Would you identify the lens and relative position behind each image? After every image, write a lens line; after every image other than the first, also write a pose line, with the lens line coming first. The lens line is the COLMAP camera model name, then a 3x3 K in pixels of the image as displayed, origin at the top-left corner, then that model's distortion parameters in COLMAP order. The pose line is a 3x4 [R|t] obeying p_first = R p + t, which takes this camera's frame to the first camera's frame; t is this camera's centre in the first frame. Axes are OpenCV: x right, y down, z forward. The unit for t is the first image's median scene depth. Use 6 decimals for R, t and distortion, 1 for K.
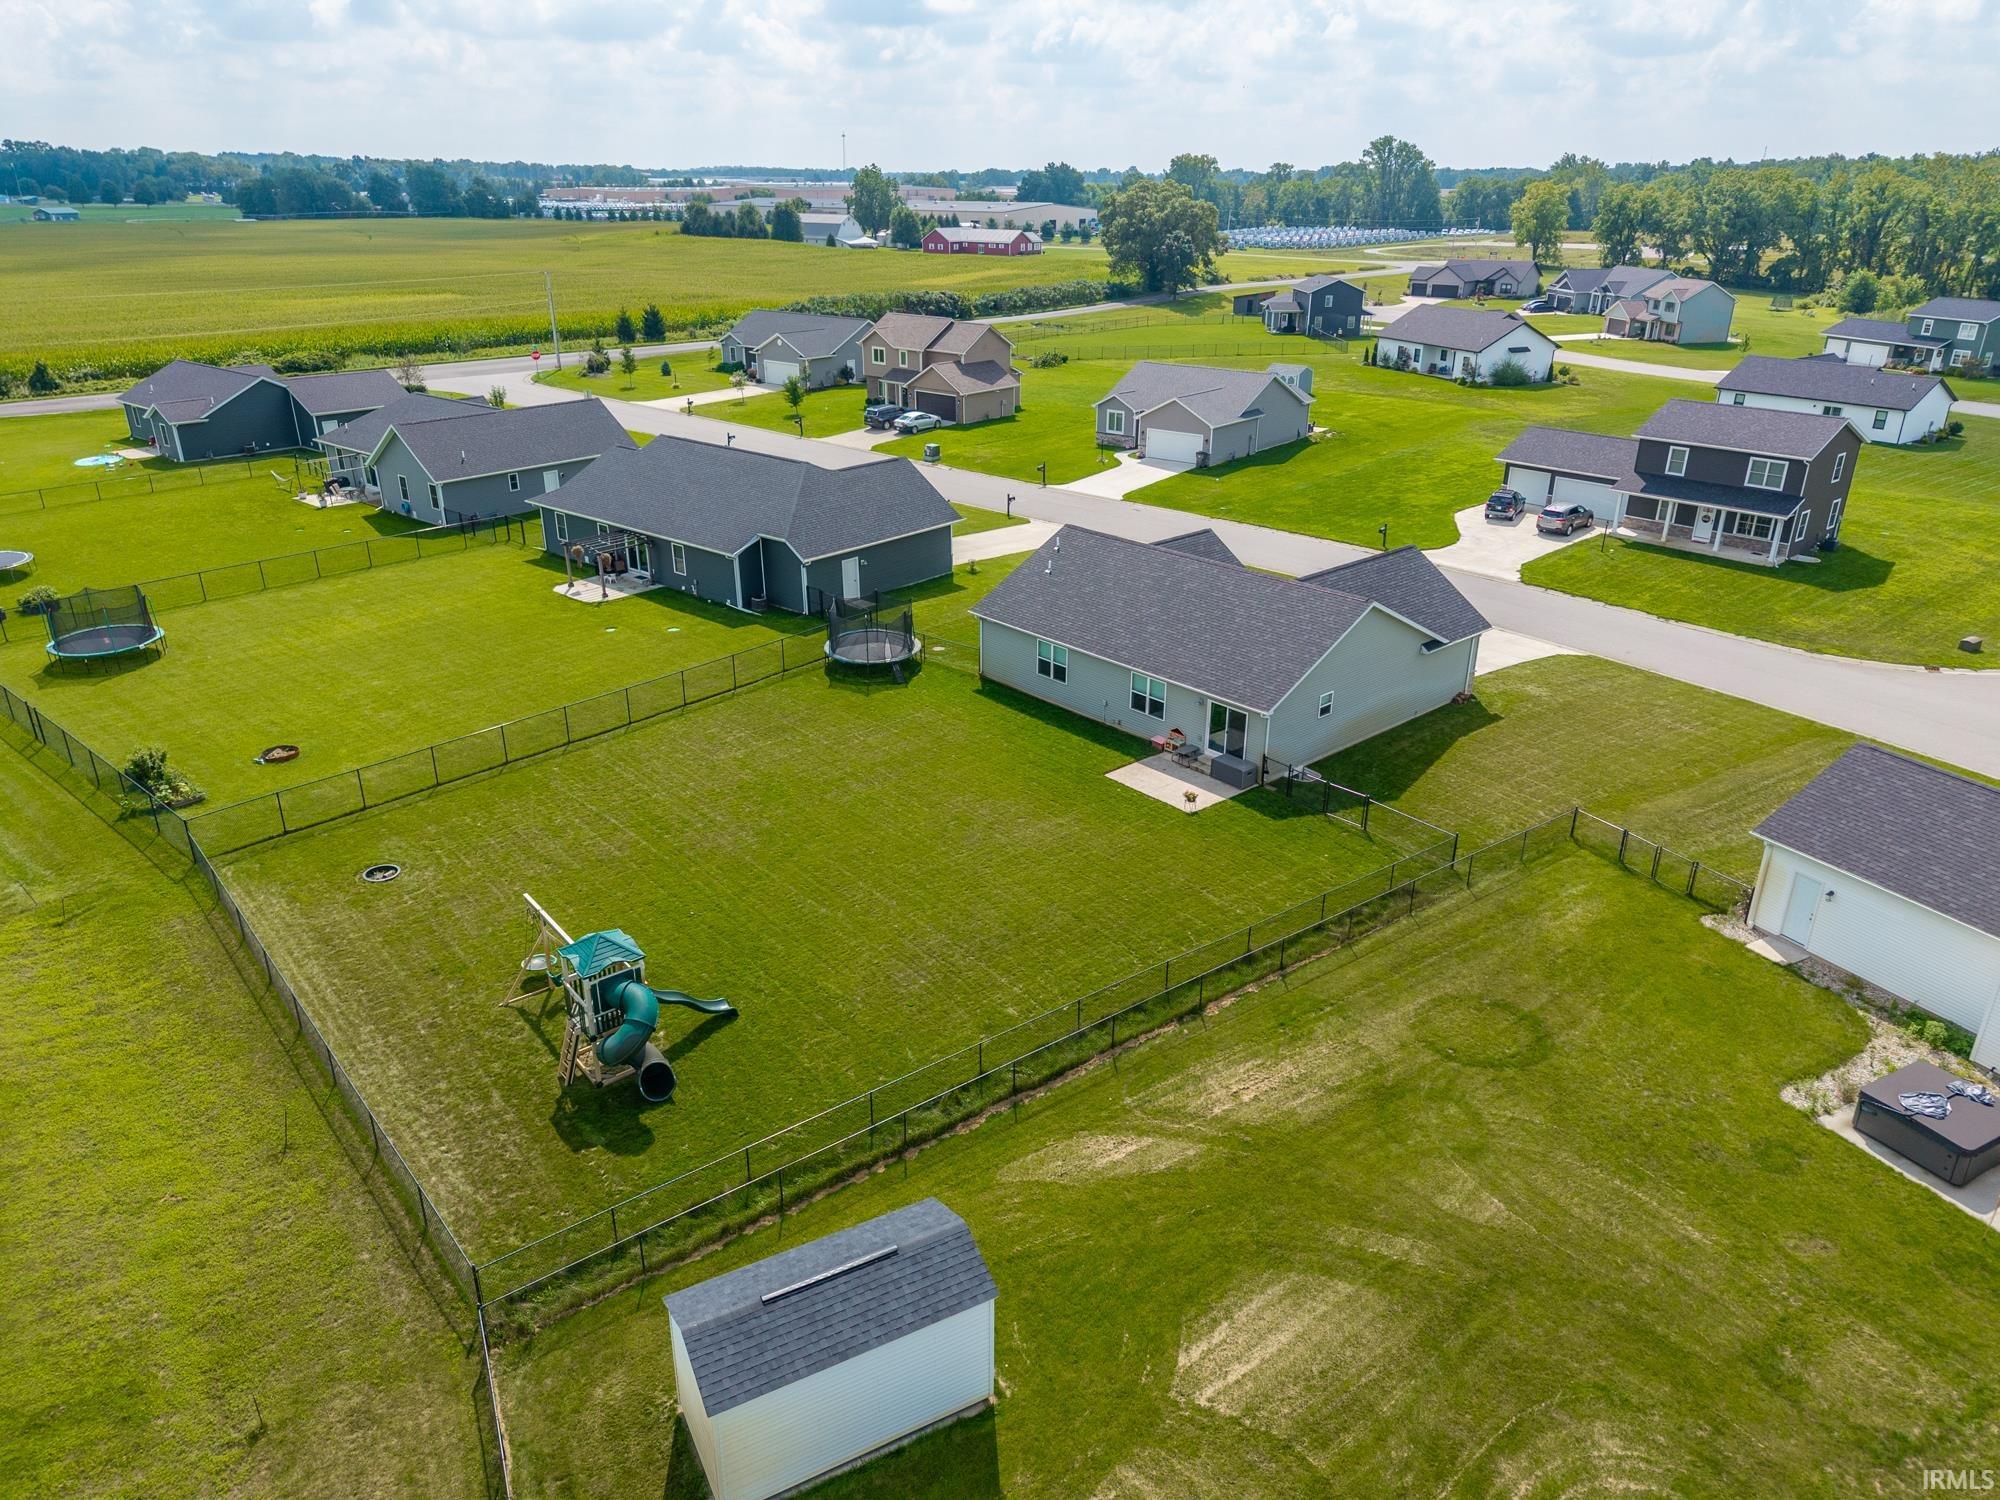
lens RADIAL K [[1328.2, 0, 1003.6], [0, 1328.2, 749.9], [0, 0, 1]] dist [0.046982, -0.031625]
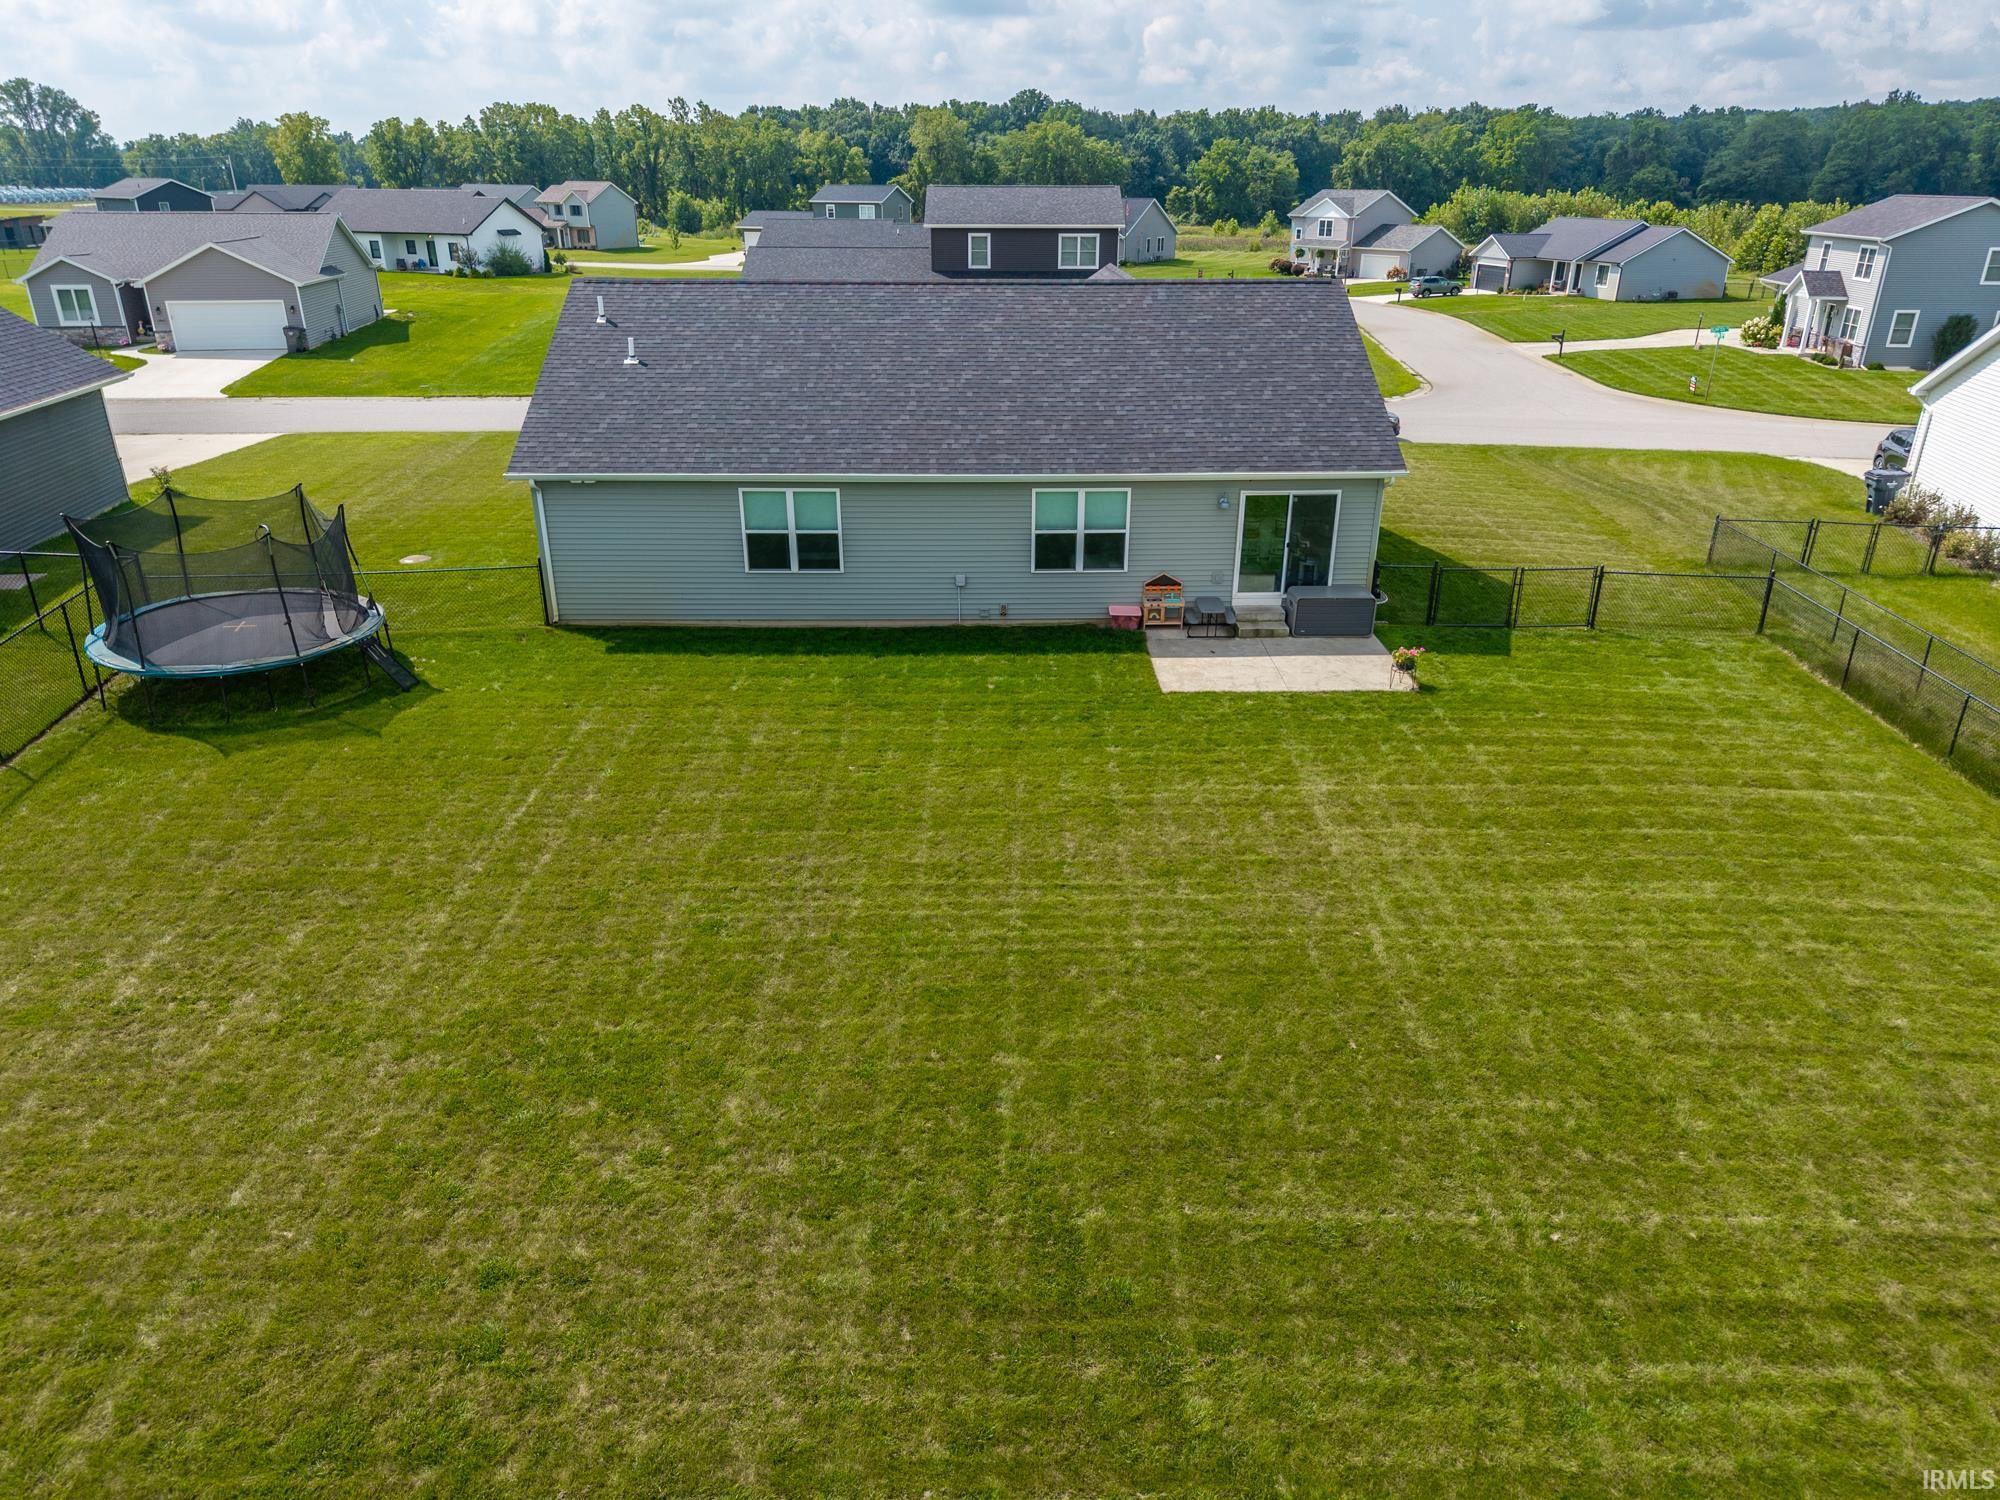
lens RADIAL K [[1328.2, 0, 1003.6], [0, 1328.2, 749.9], [0, 0, 1]] dist [0.046982, -0.031625]
pose [[0.644143, -0.301691, 0.702896, -0.161754], [0.300157, 0.944920, 0.130502, -0.021658], [-0.703552, 0.126917, 0.699219, 0.408643]]
